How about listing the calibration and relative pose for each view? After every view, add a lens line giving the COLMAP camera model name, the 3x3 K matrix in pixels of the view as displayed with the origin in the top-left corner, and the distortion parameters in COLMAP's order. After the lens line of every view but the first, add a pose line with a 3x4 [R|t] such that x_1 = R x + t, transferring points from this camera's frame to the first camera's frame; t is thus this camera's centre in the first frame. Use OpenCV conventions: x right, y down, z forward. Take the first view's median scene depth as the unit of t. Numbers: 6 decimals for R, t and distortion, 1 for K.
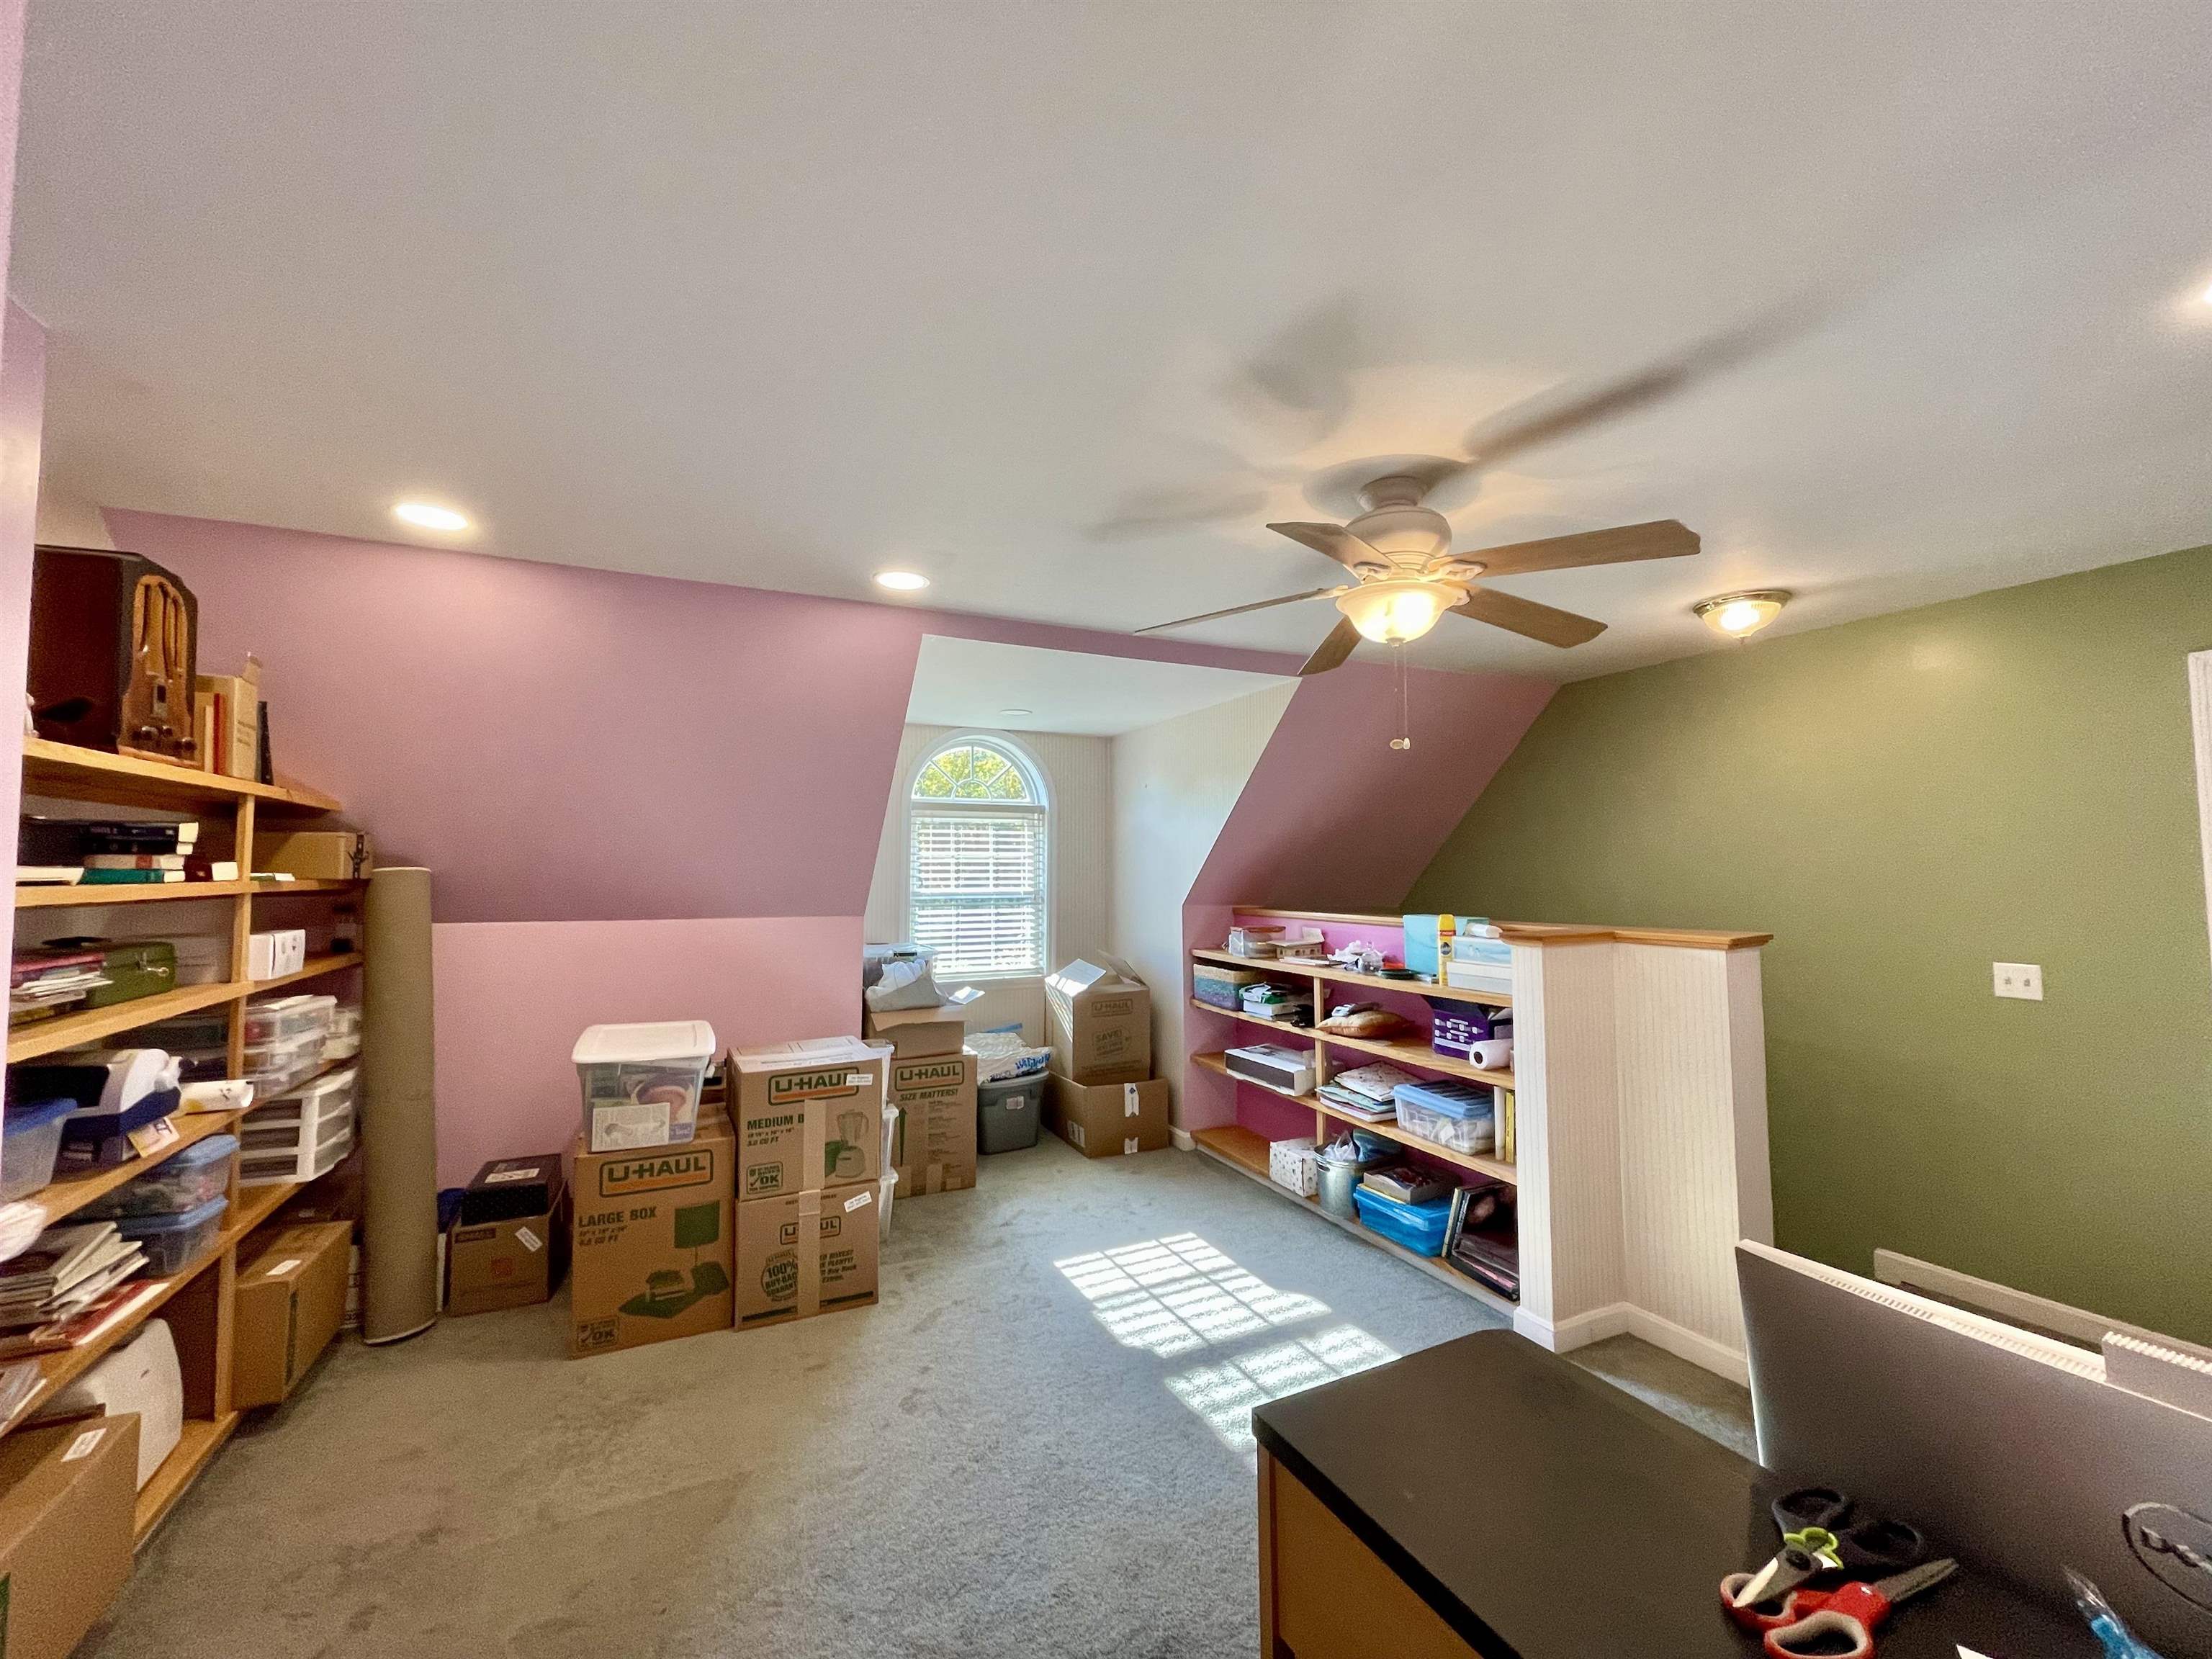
lens RADIAL K [[917.9, 0, 1099.6], [0, 917.9, 820.3], [0, 0, 1]] dist [-0.001869, 0.000319]
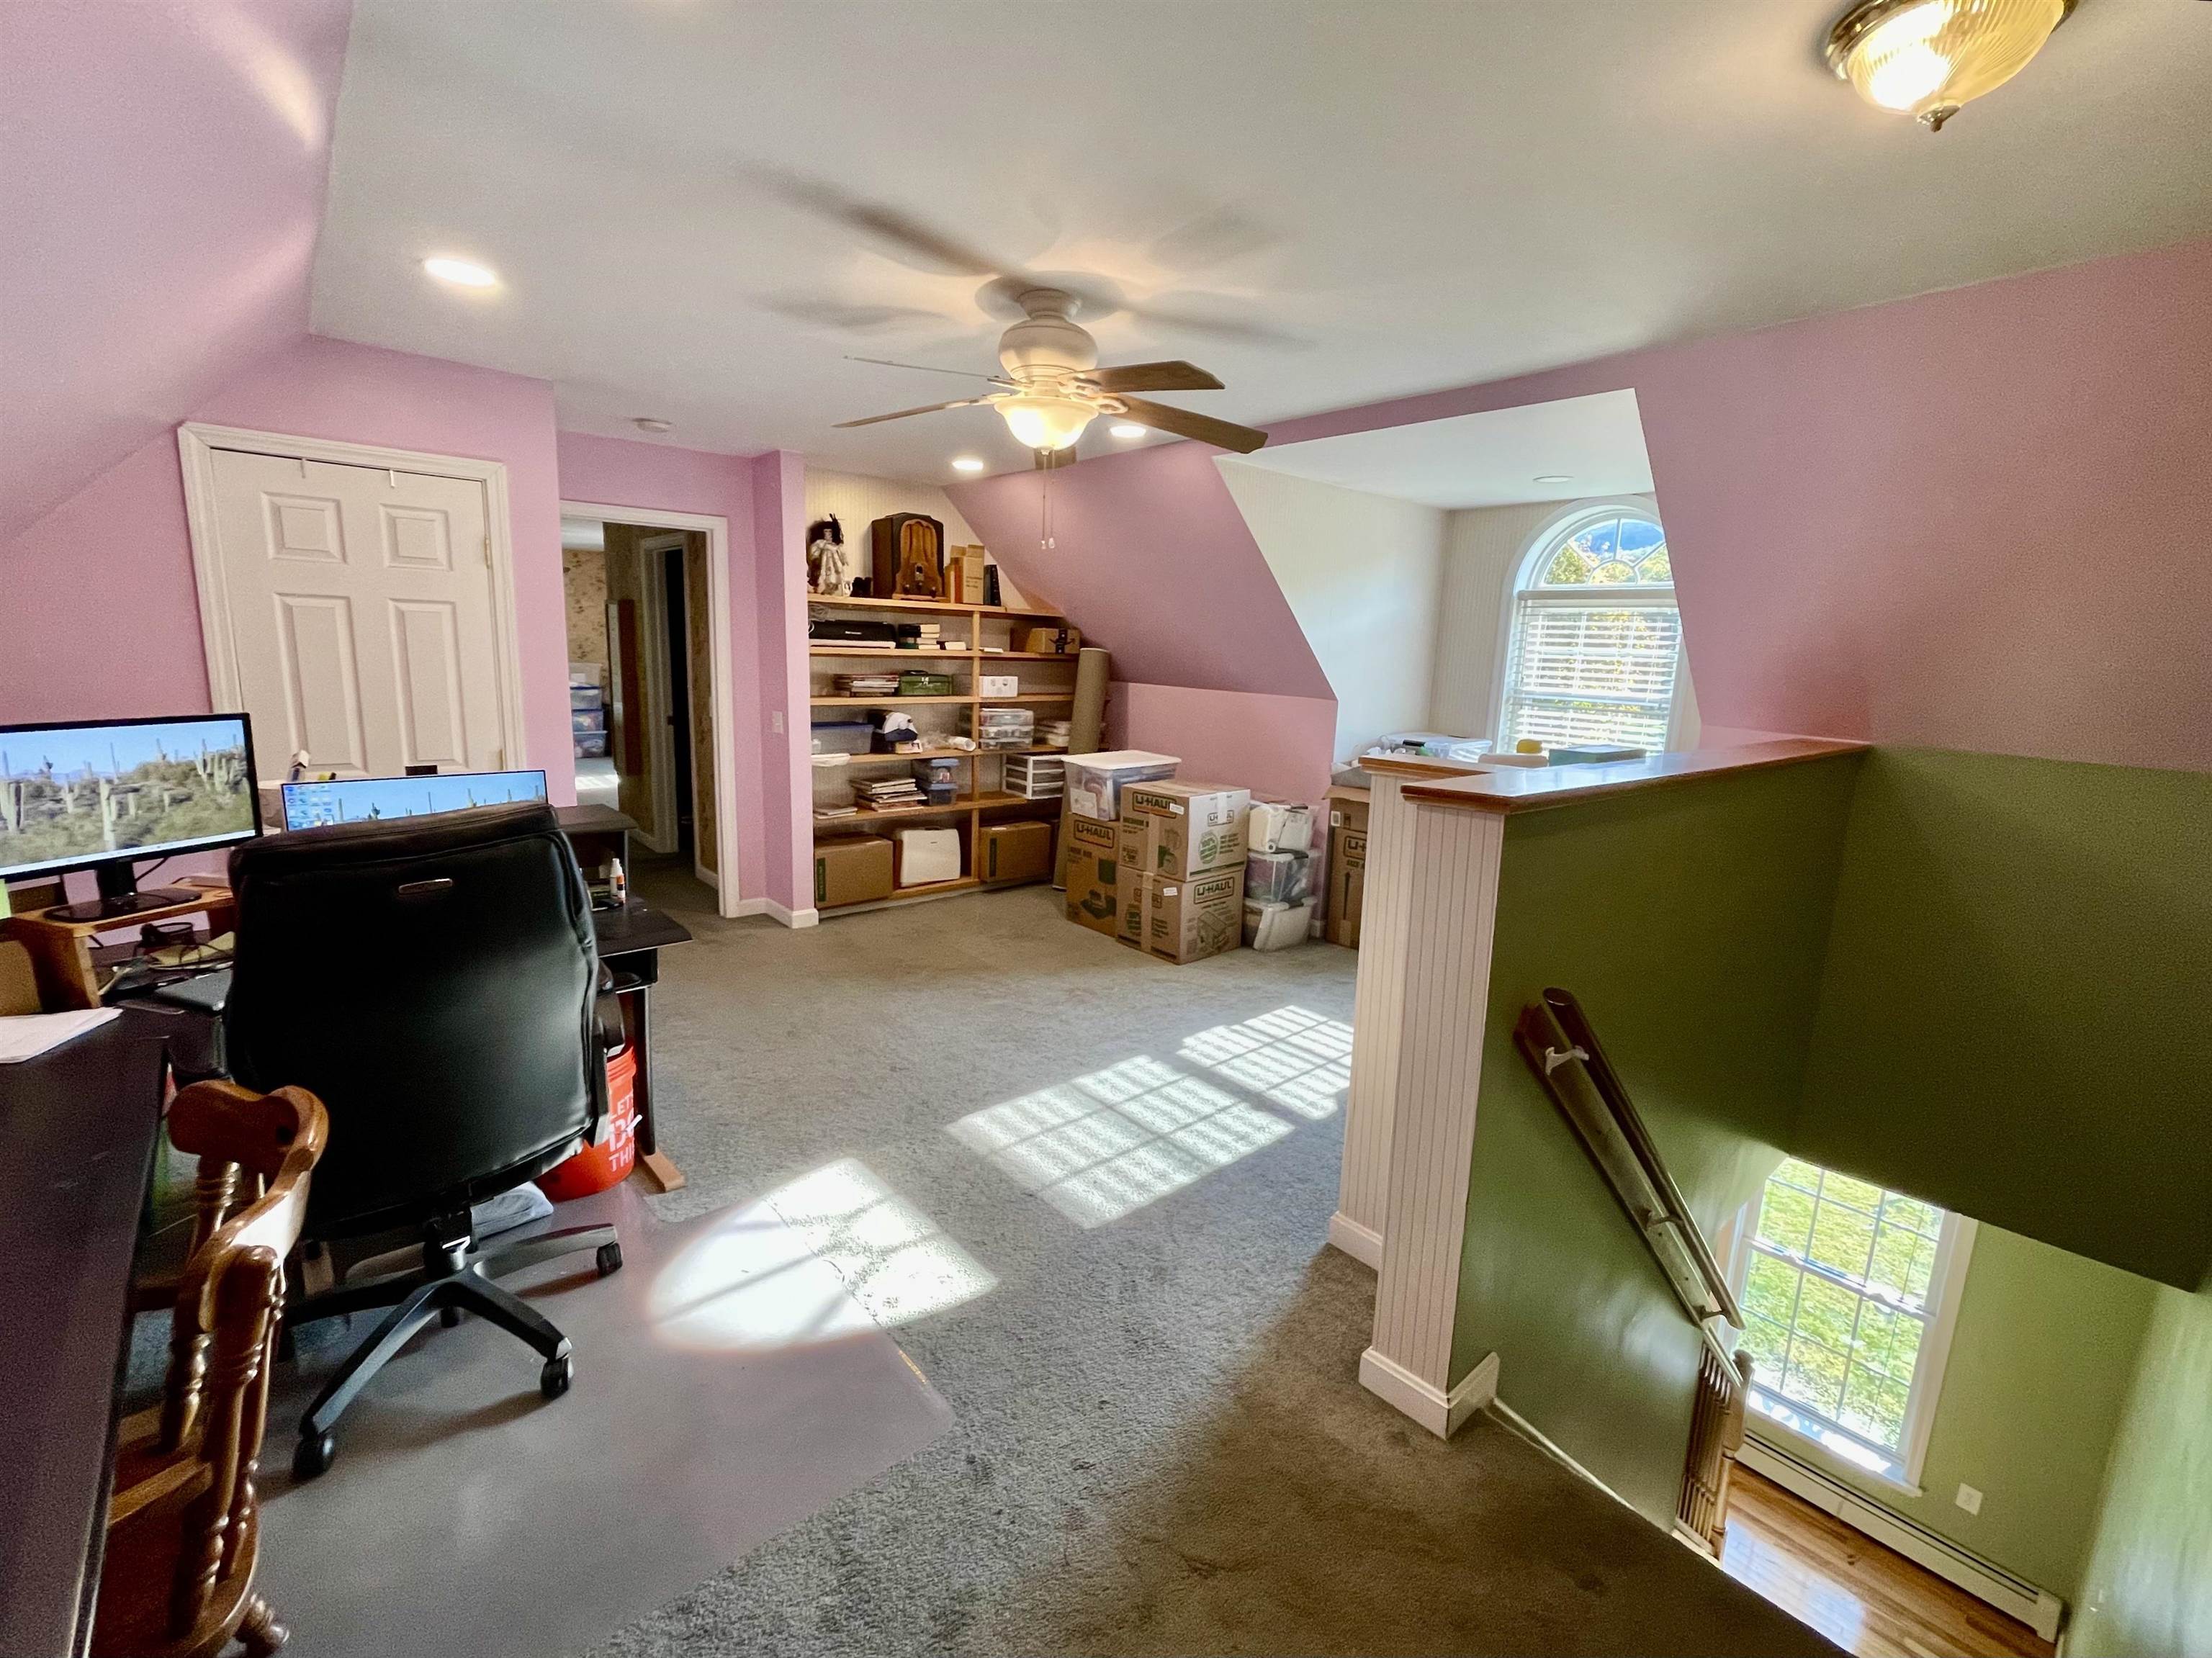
lens RADIAL K [[963.2, 0, 1082.7], [0, 963.2, 824.4], [0, 0, 1]] dist [-0.000512, 0.000060]
pose [[0.241124, 0.191667, -0.951379, 1.089092], [0.017903, 0.979259, 0.201821, 0.010233], [0.970329, -0.065696, 0.232692, 0.522666]]
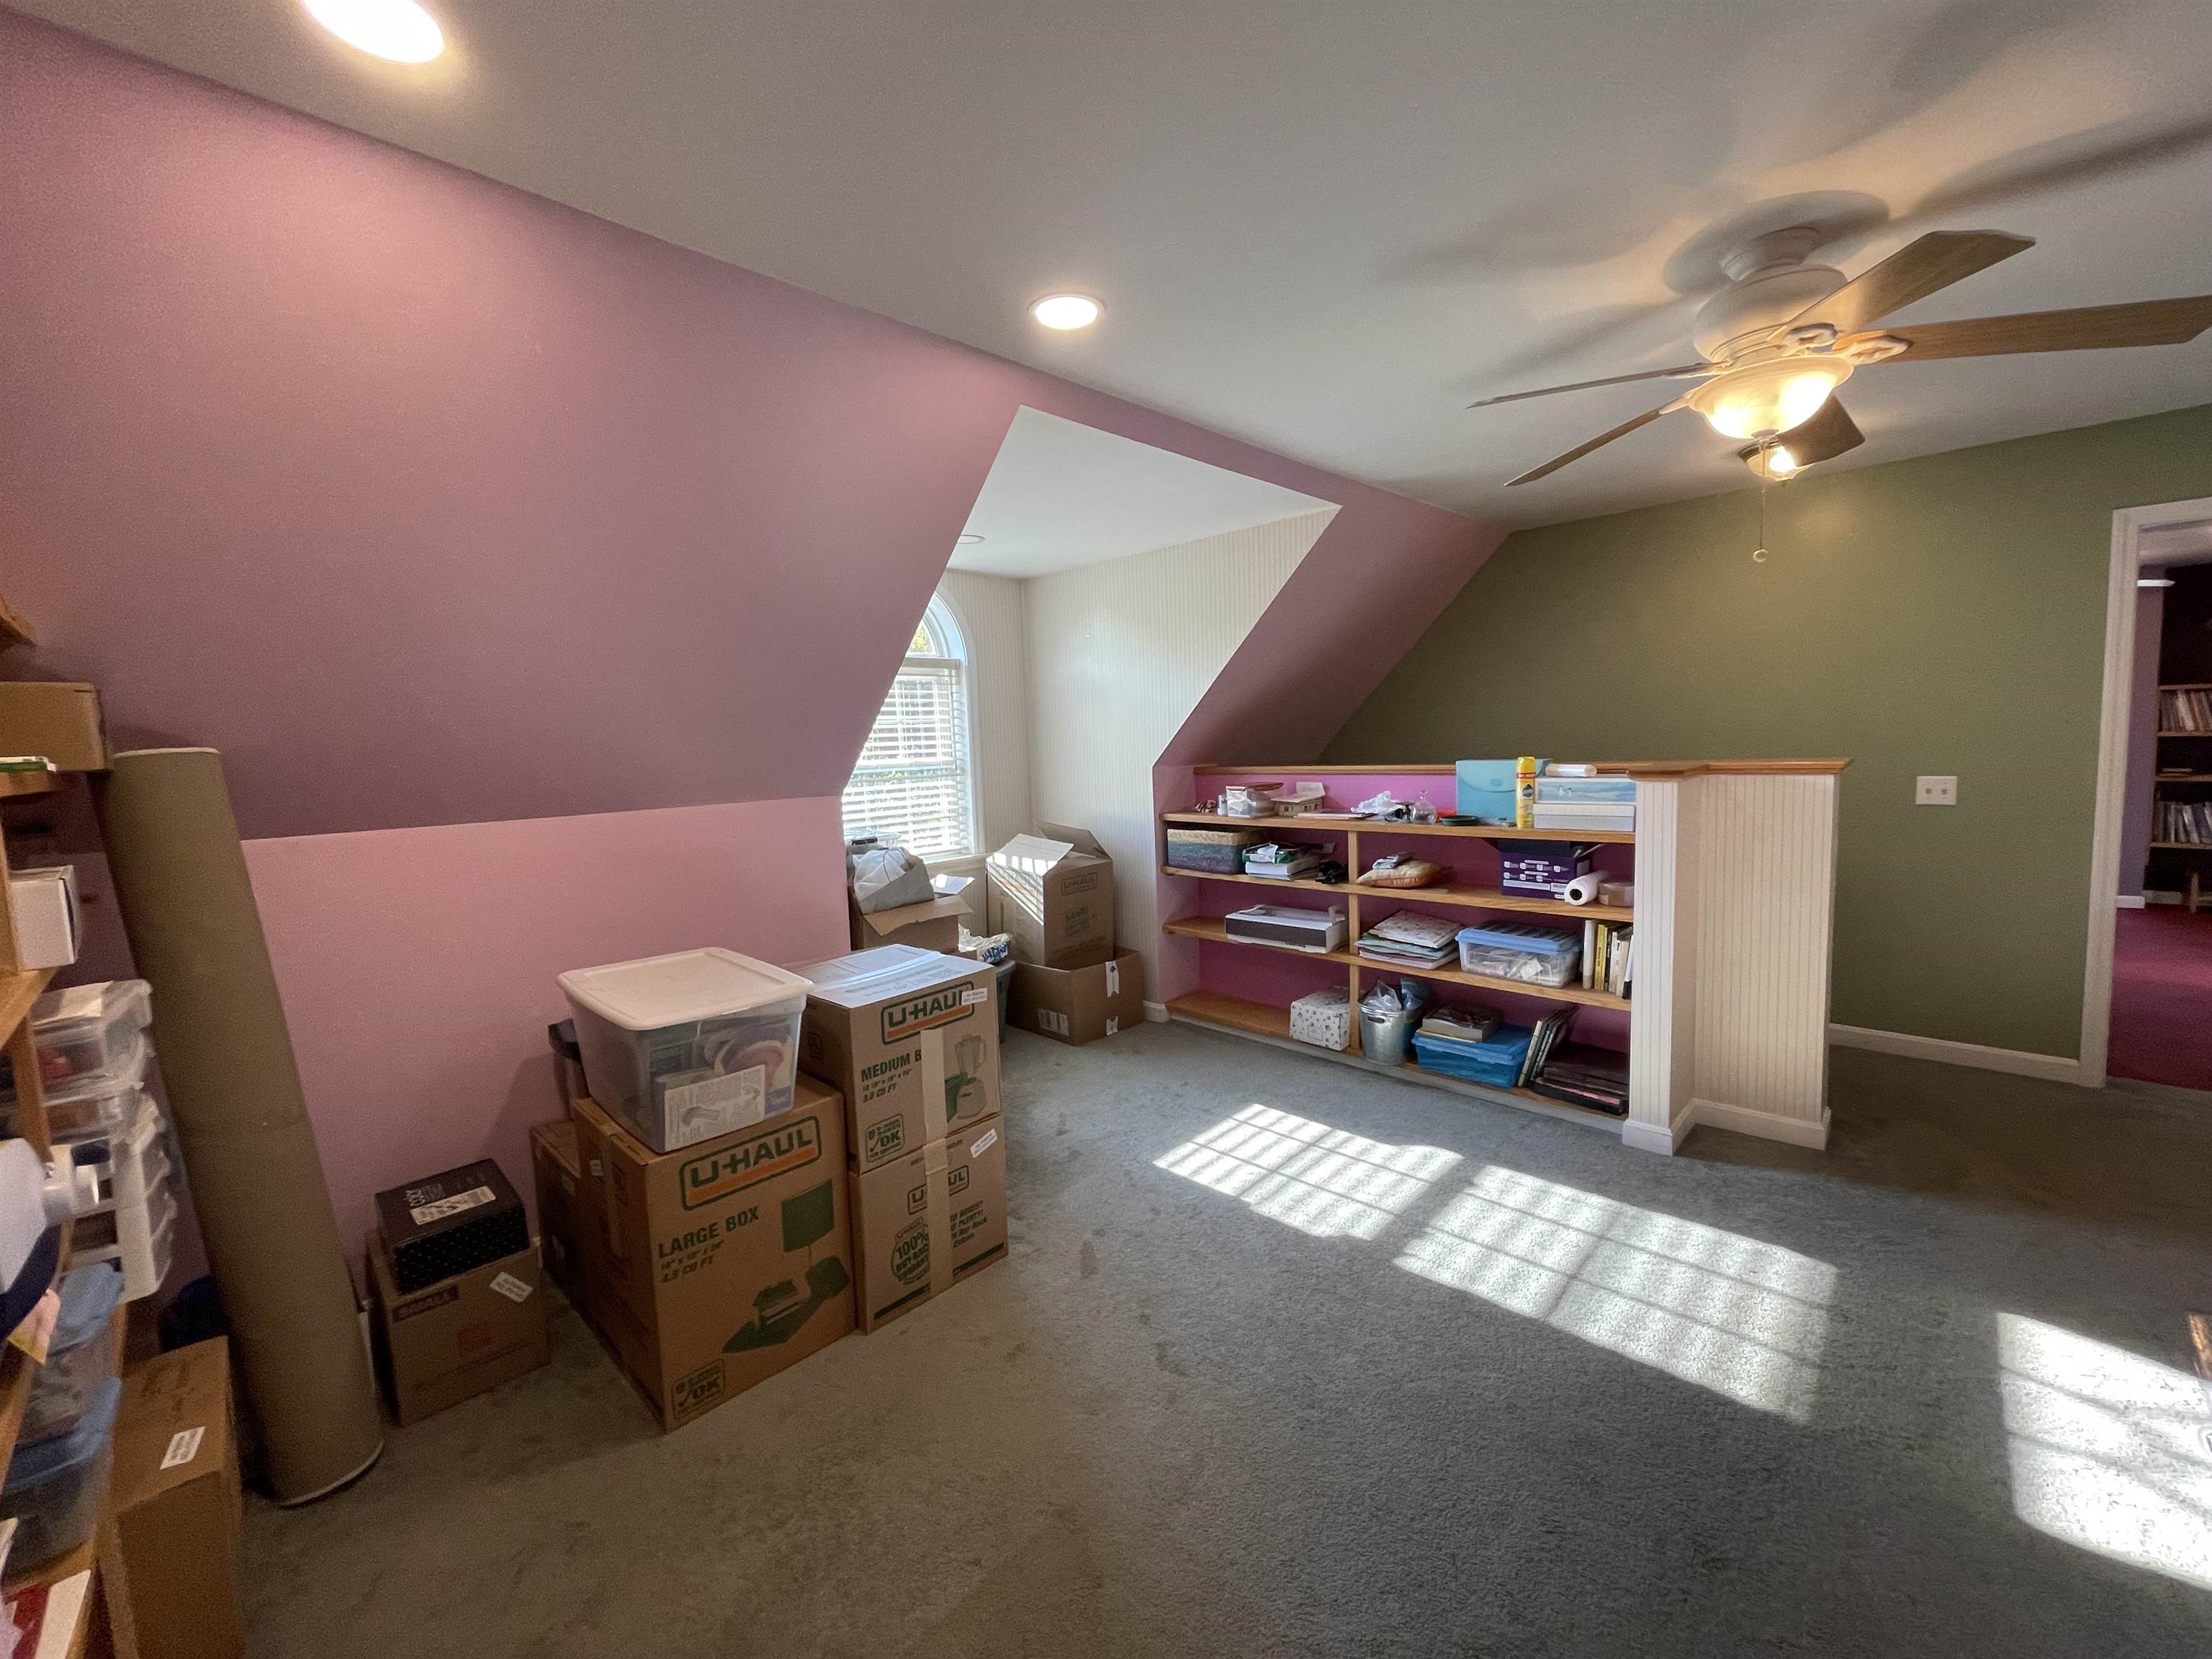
lens RADIAL K [[908.1, 0, 1116.0], [0, 908.1, 821.3], [0, 0, 1]] dist [-0.005328, 0.003061]
pose [[0.933575, -0.065773, 0.352295, -0.411783], [0.015923, 0.989656, 0.142573, 0.026254], [-0.358028, -0.127493, 0.924966, 0.259505]]
